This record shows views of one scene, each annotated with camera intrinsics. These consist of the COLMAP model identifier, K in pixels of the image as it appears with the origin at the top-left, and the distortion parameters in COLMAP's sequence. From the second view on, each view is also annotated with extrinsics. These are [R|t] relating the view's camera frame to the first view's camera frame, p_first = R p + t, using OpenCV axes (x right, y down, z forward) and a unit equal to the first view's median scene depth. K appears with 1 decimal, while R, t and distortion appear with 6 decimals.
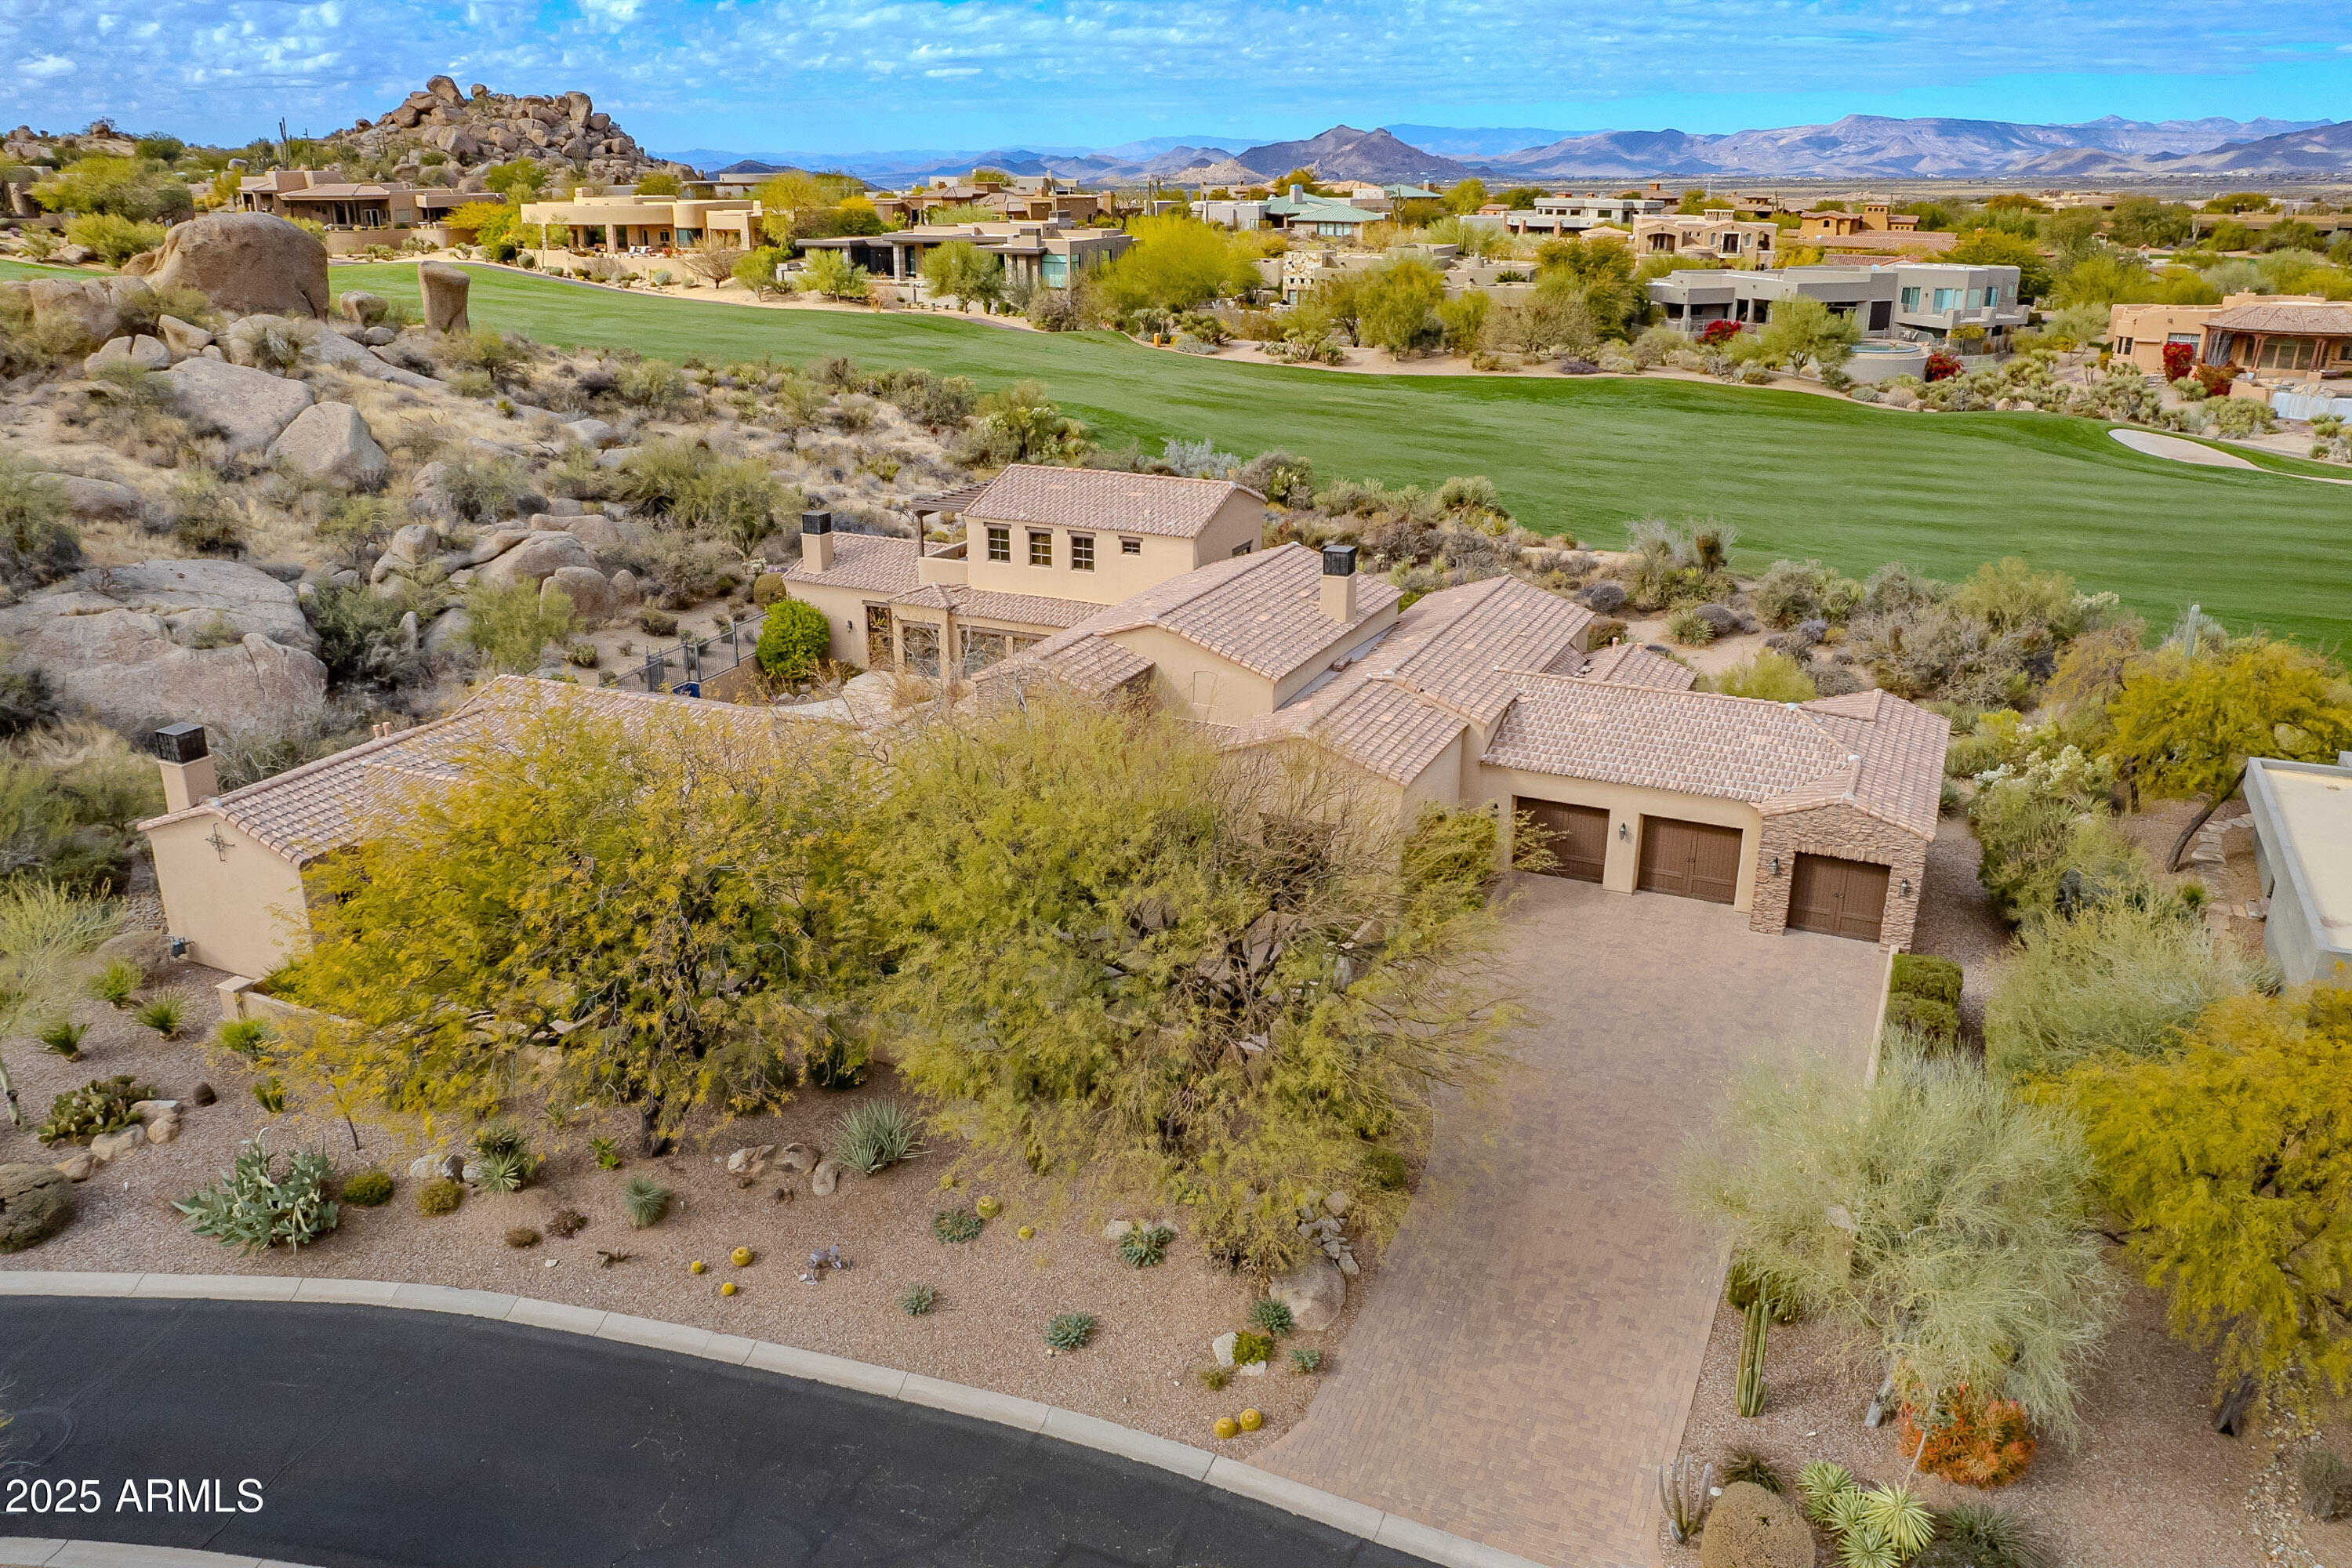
lens RADIAL K [[1774.2, 0, 1183.9], [0, 1774.2, 773.3], [0, 0, 1]] dist [-0.056300, 0.030902]
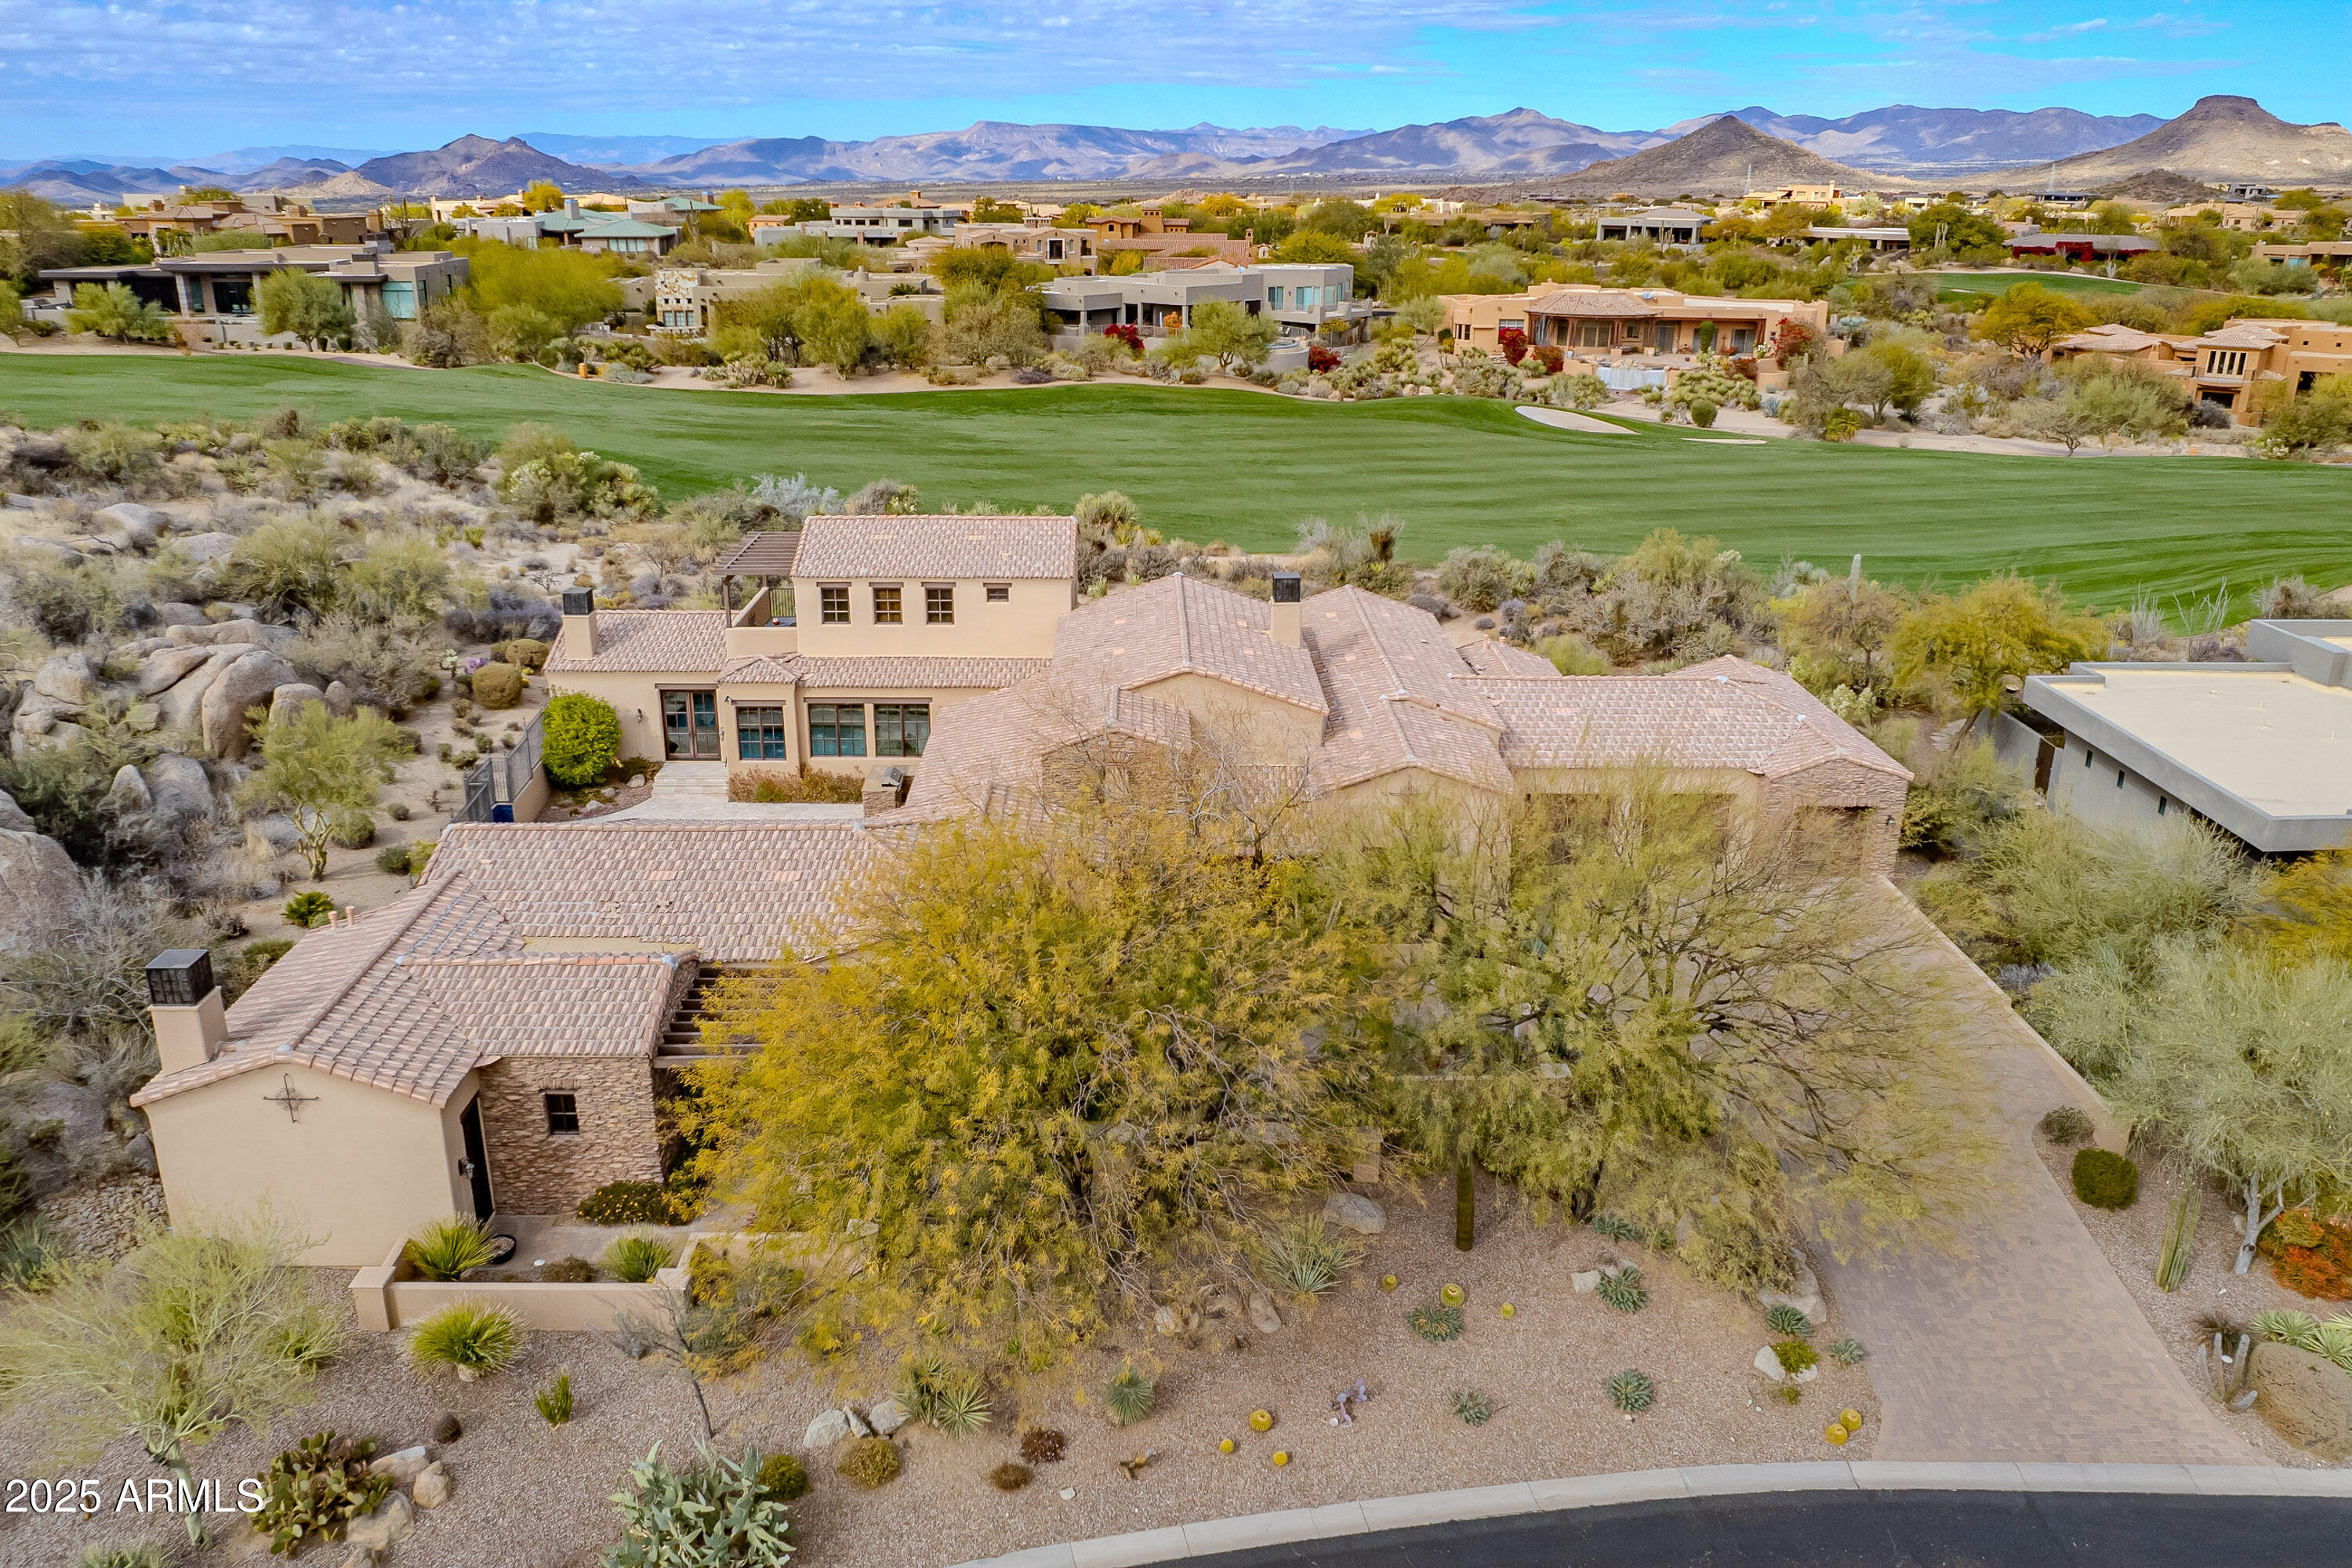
lens RADIAL K [[1774.2, 0, 1183.9], [0, 1774.2, 773.3], [0, 0, 1]] dist [-0.056300, 0.030902]
pose [[0.900915, -0.137605, 0.411603, -0.146293], [0.139173, 0.989918, 0.026322, -0.019105], [-0.411075, 0.033570, 0.910983, 0.045942]]
